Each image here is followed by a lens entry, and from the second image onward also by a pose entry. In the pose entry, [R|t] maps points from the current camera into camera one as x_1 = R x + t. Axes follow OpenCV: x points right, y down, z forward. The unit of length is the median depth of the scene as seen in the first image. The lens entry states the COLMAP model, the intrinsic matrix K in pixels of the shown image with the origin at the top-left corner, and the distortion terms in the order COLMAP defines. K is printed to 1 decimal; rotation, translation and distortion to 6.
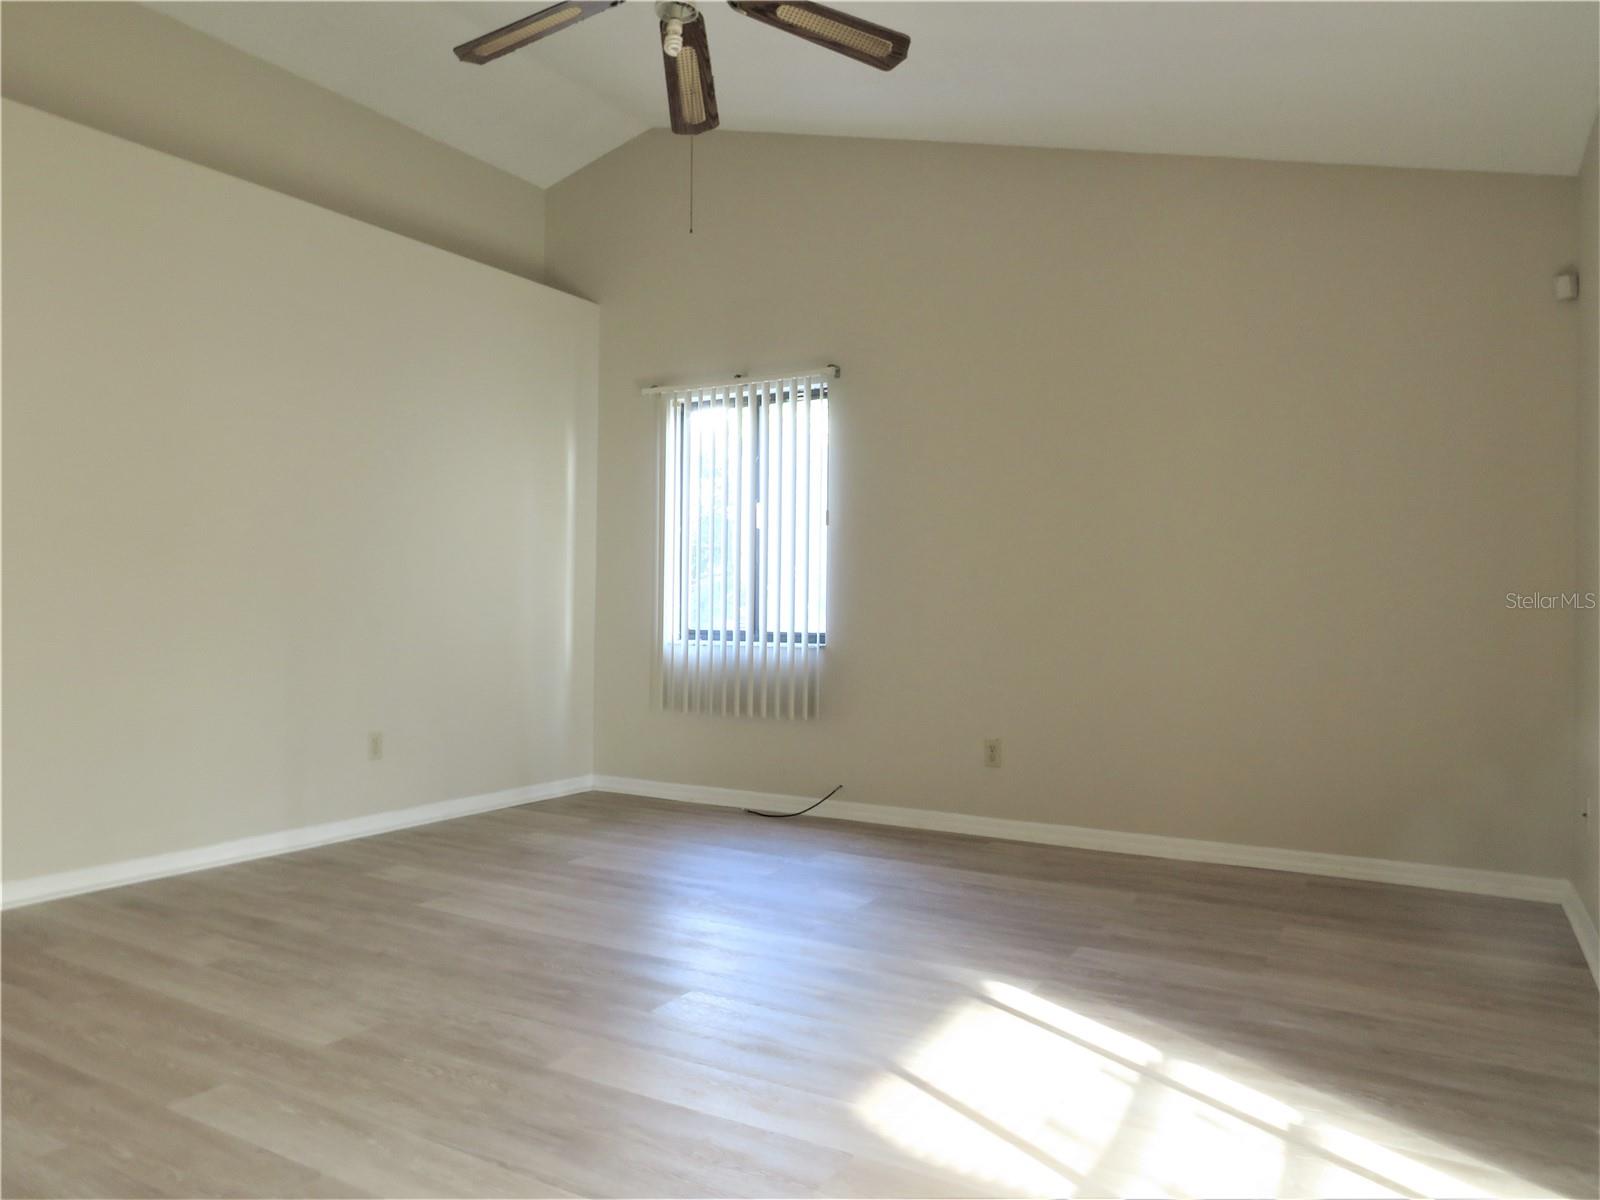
lens RADIAL K [[1135.5, 0, 800.0], [0, 1135.5, 600.0], [0, 0, 1]] dist [-0.030541, 0.003275]
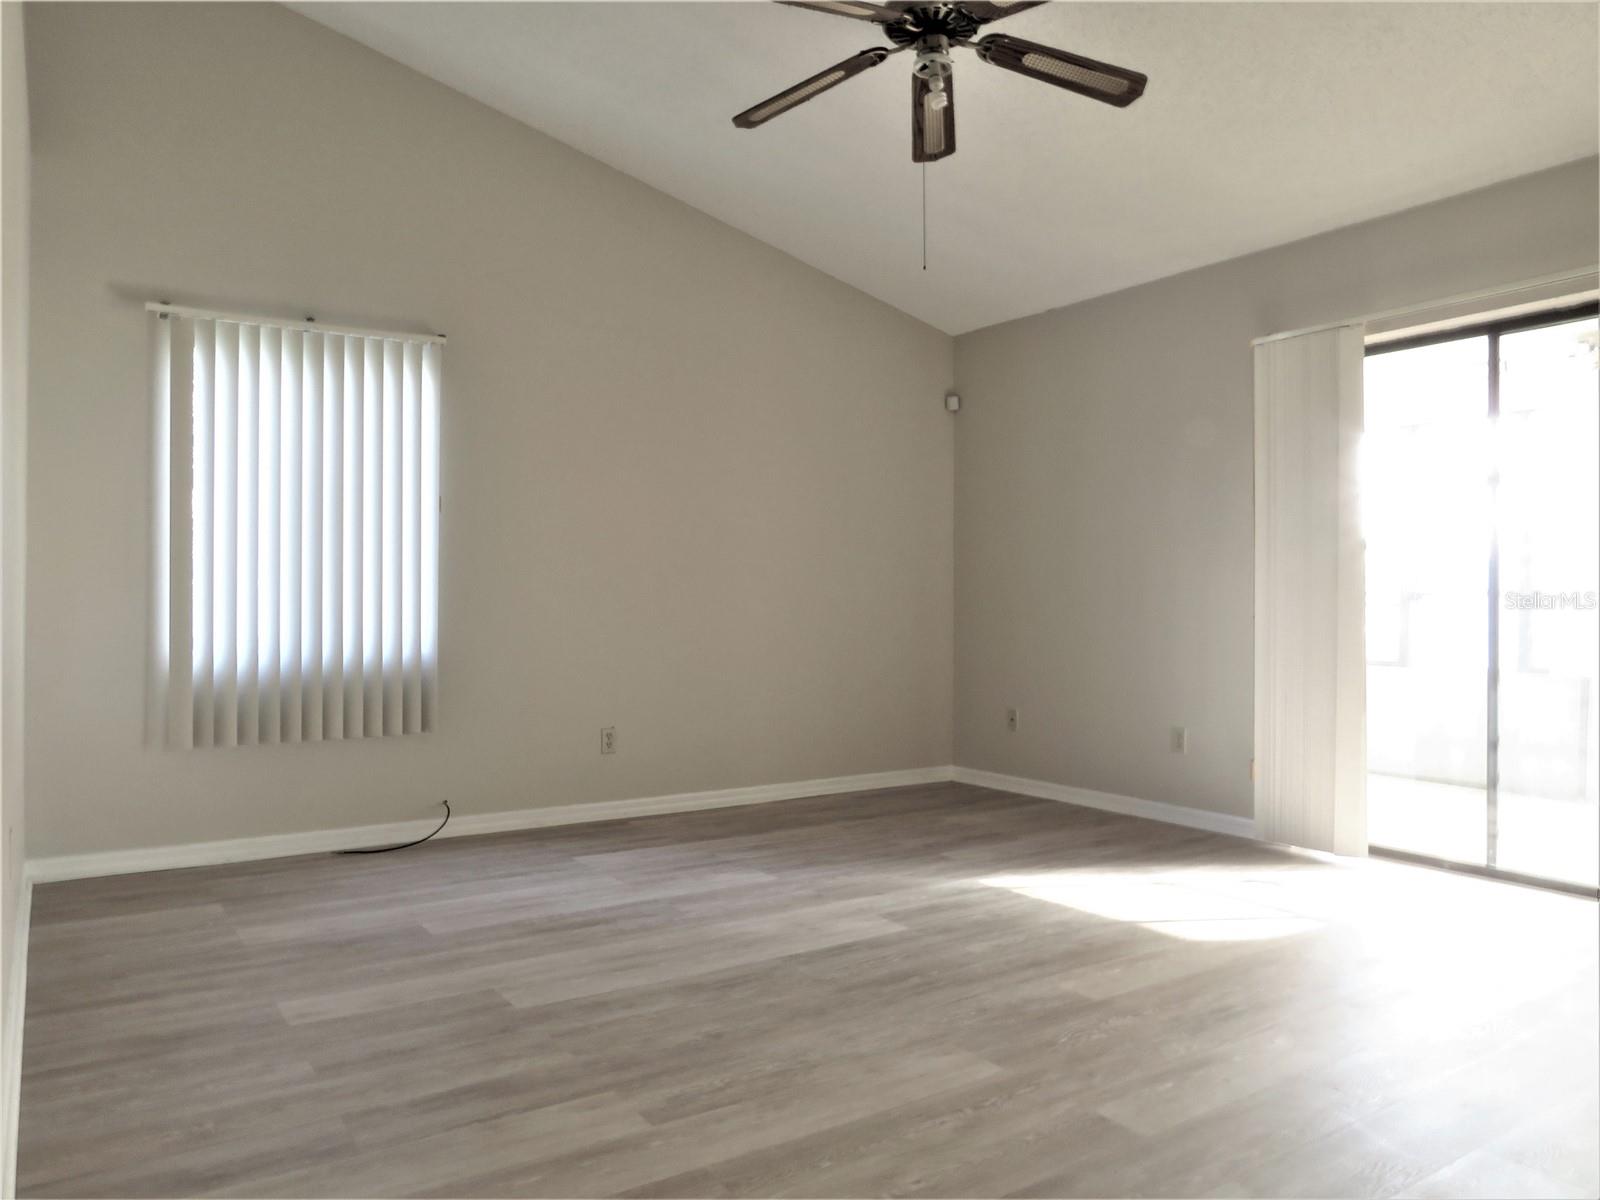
lens RADIAL K [[1135.5, 0, 800.0], [0, 1135.5, 600.0], [0, 0, 1]] dist [-0.030541, 0.003275]
pose [[0.432079, -0.010021, 0.901780, -0.817408], [-0.004968, 0.999897, 0.013492, -0.013189], [-0.901822, -0.010309, 0.431984, 0.440410]]
